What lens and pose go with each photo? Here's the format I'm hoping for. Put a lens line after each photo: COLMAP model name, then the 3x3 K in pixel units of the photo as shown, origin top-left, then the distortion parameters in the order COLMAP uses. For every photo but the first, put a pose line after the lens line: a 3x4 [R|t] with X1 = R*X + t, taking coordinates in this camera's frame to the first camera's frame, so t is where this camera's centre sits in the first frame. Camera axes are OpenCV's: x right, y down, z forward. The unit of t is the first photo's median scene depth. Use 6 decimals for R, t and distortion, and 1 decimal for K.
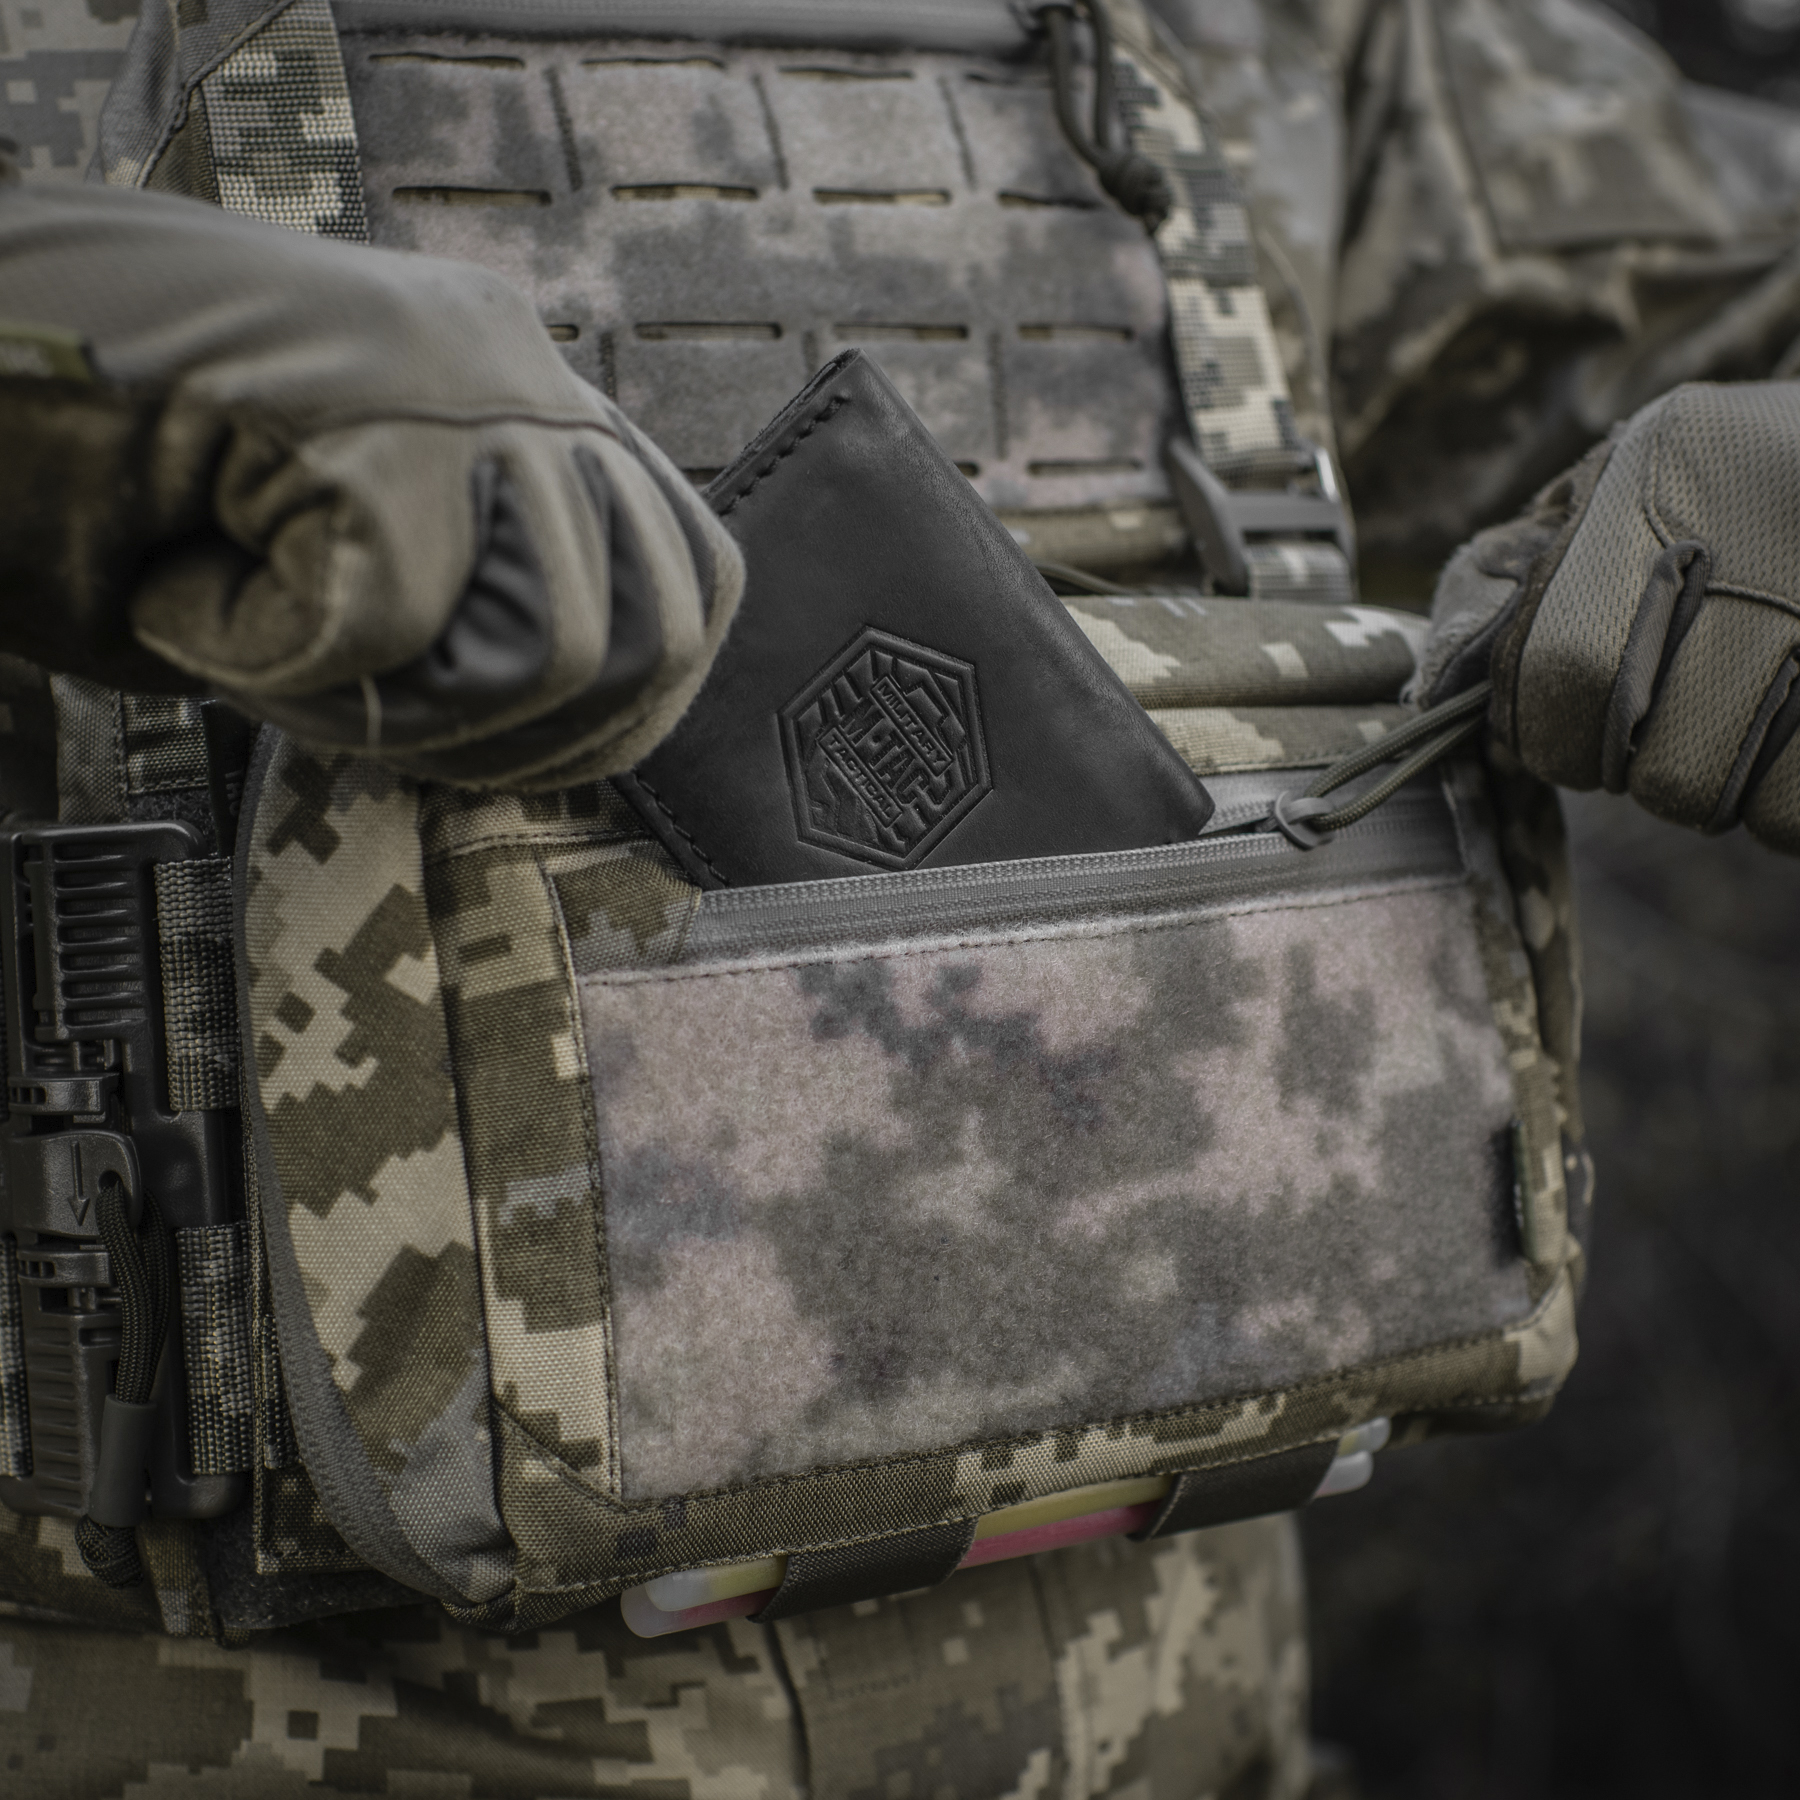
lens RADIAL K [[3833.9, 0, 1016.3], [0, 3833.9, 901.9], [0, 0, 1]] dist [-0.000920, -0.409306]
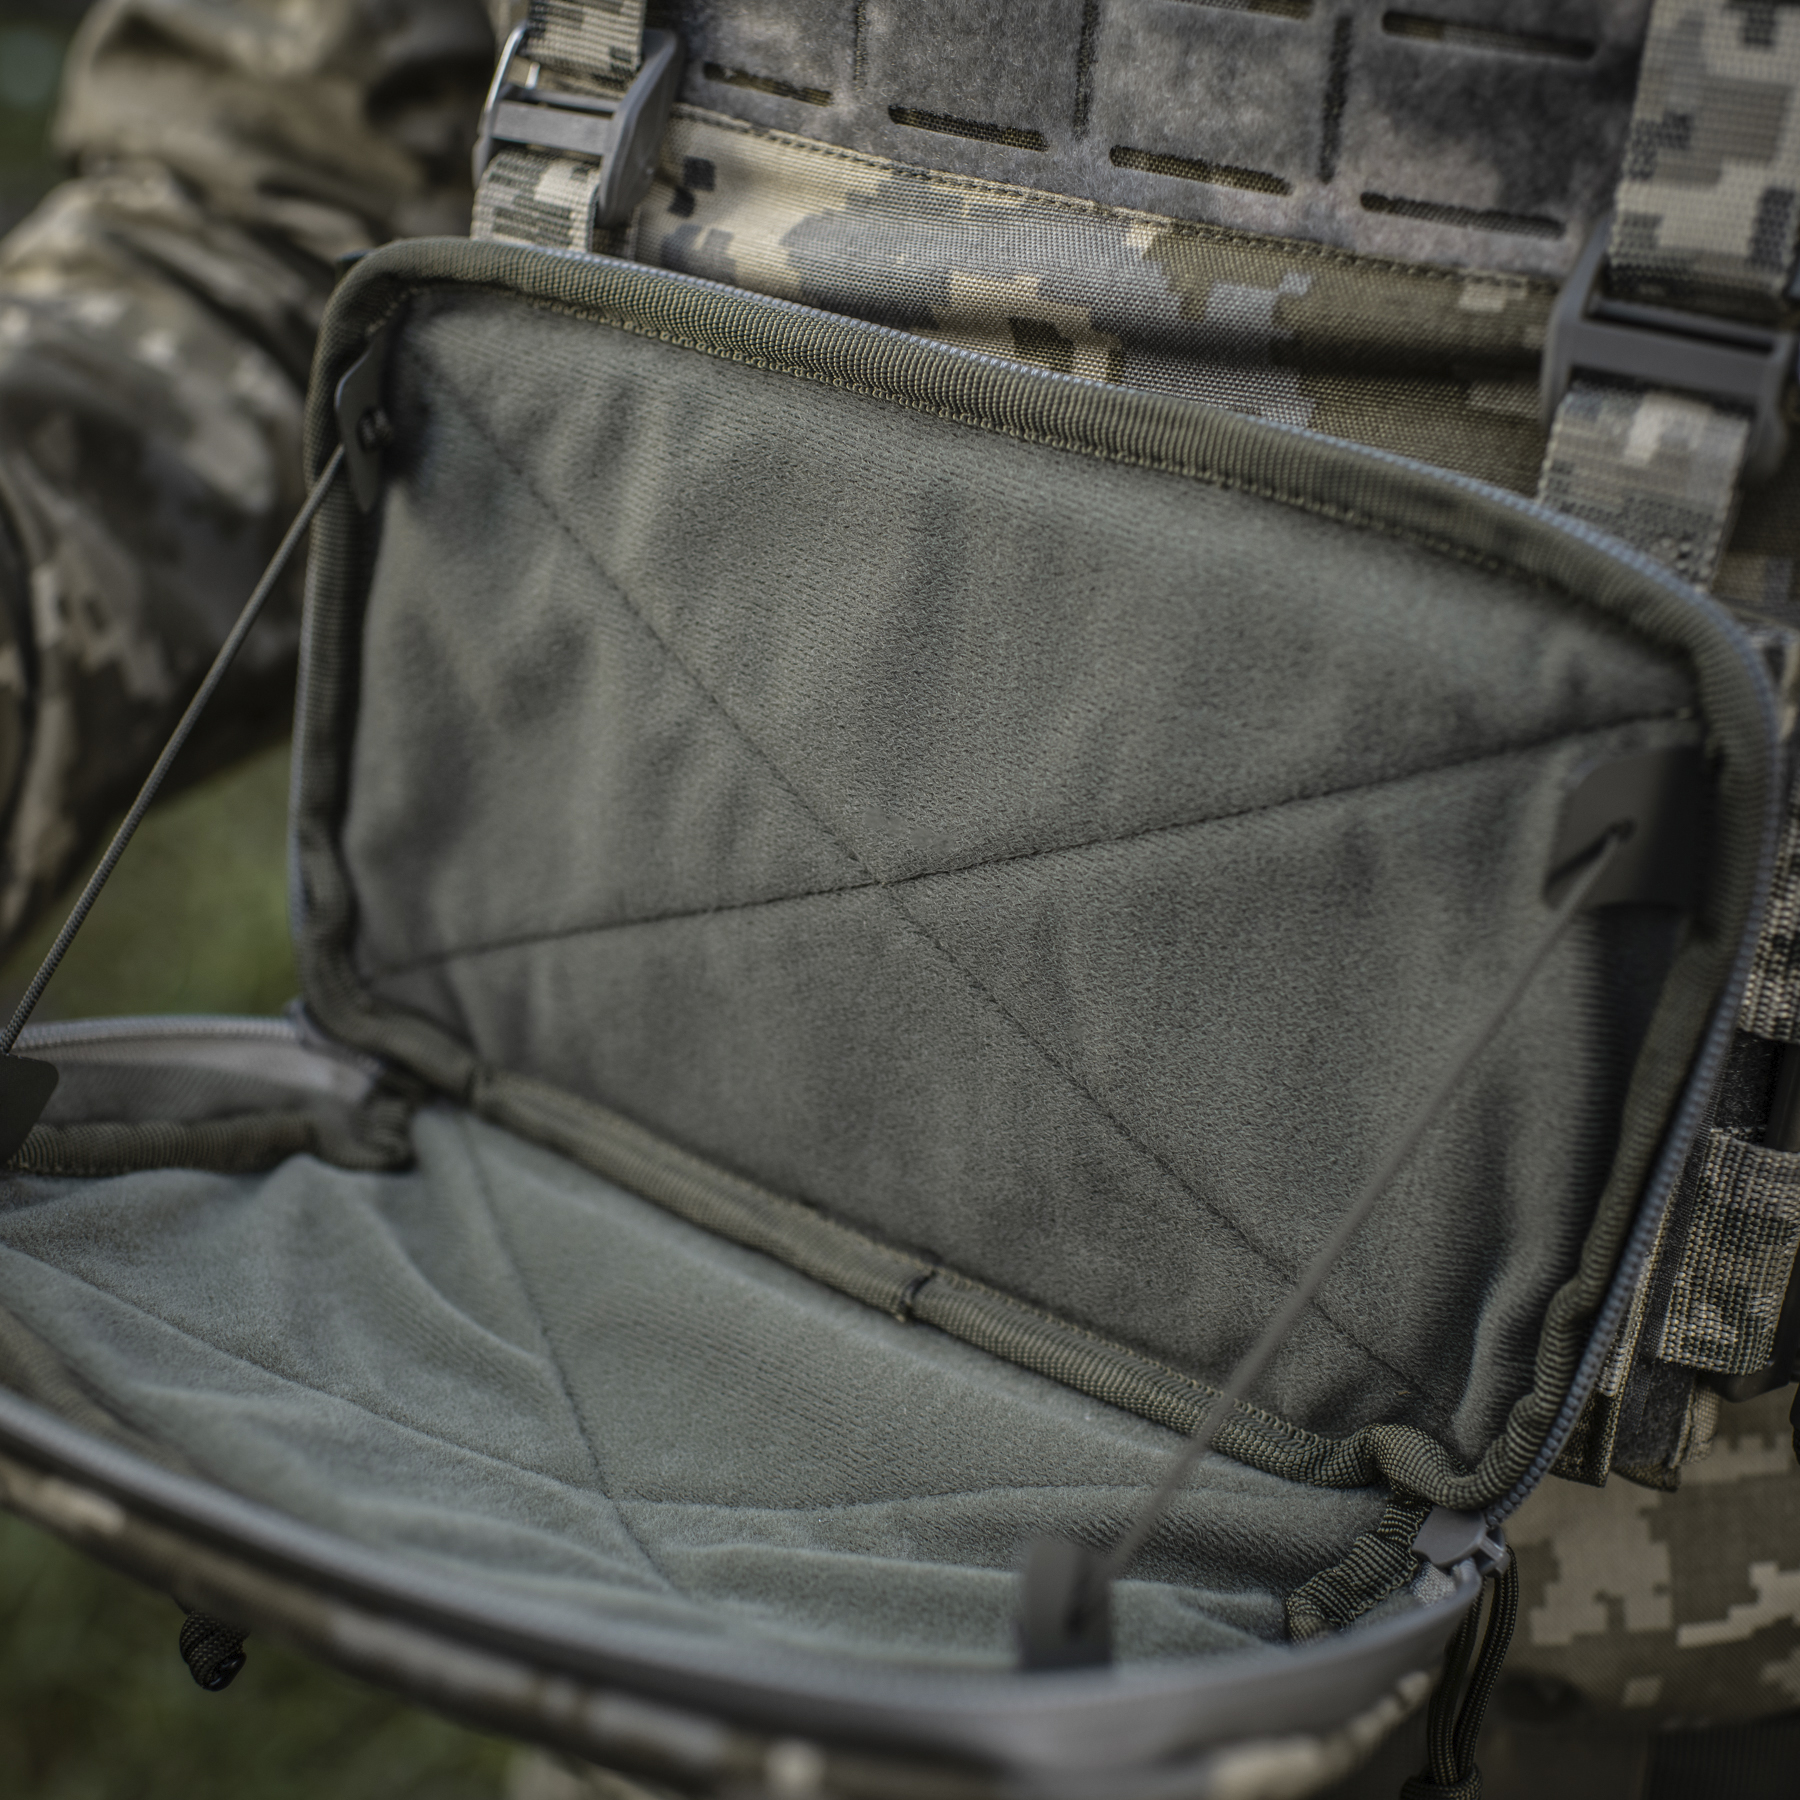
lens RADIAL K [[2753.9, 0, 921.1], [0, 2753.9, 779.7], [0, 0, 1]] dist [-0.050420, -0.104411]
pose [[0.384506, 0.476036, -0.790914, 0.512366], [-0.116819, 0.874985, 0.469844, -0.288624], [0.915701, -0.088264, 0.392047, 0.768427]]
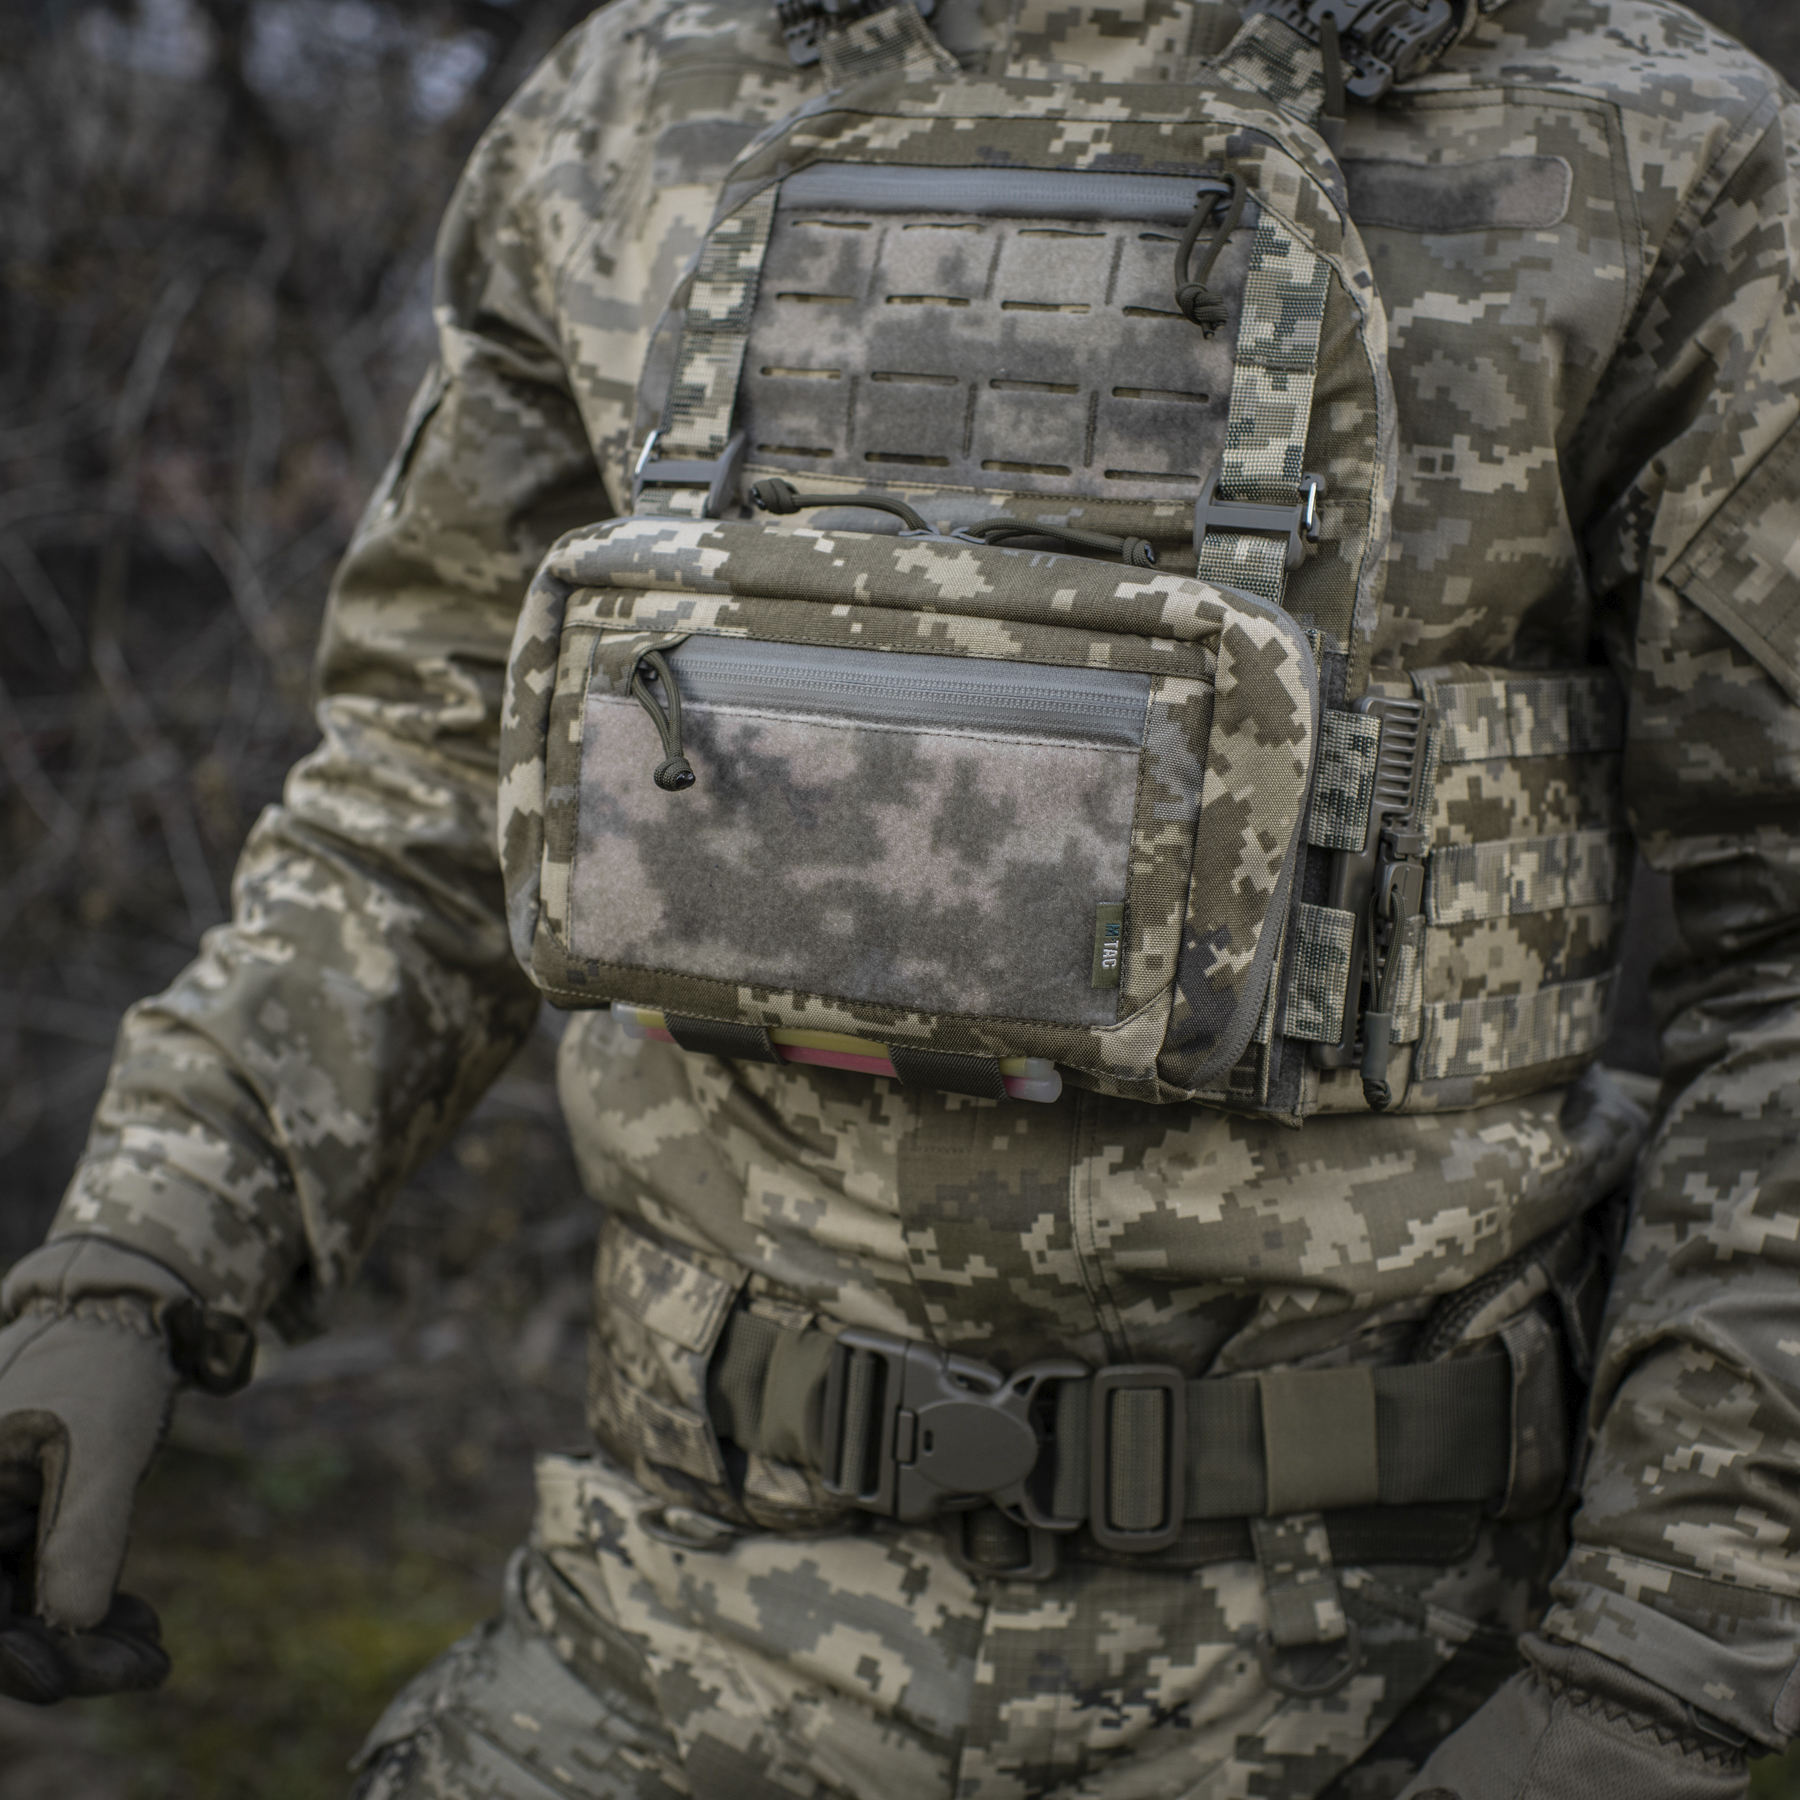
lens RADIAL K [[3148.1, 0, 900.9], [0, 3148.1, 870.9], [0, 0, 1]] dist [-0.070235, -0.207732]
pose [[0.538810, 0.198835, -0.818626, 1.228424], [-0.158940, 0.978288, 0.133003, -0.123889], [0.827298, 0.058449, 0.558715, 0.193796]]
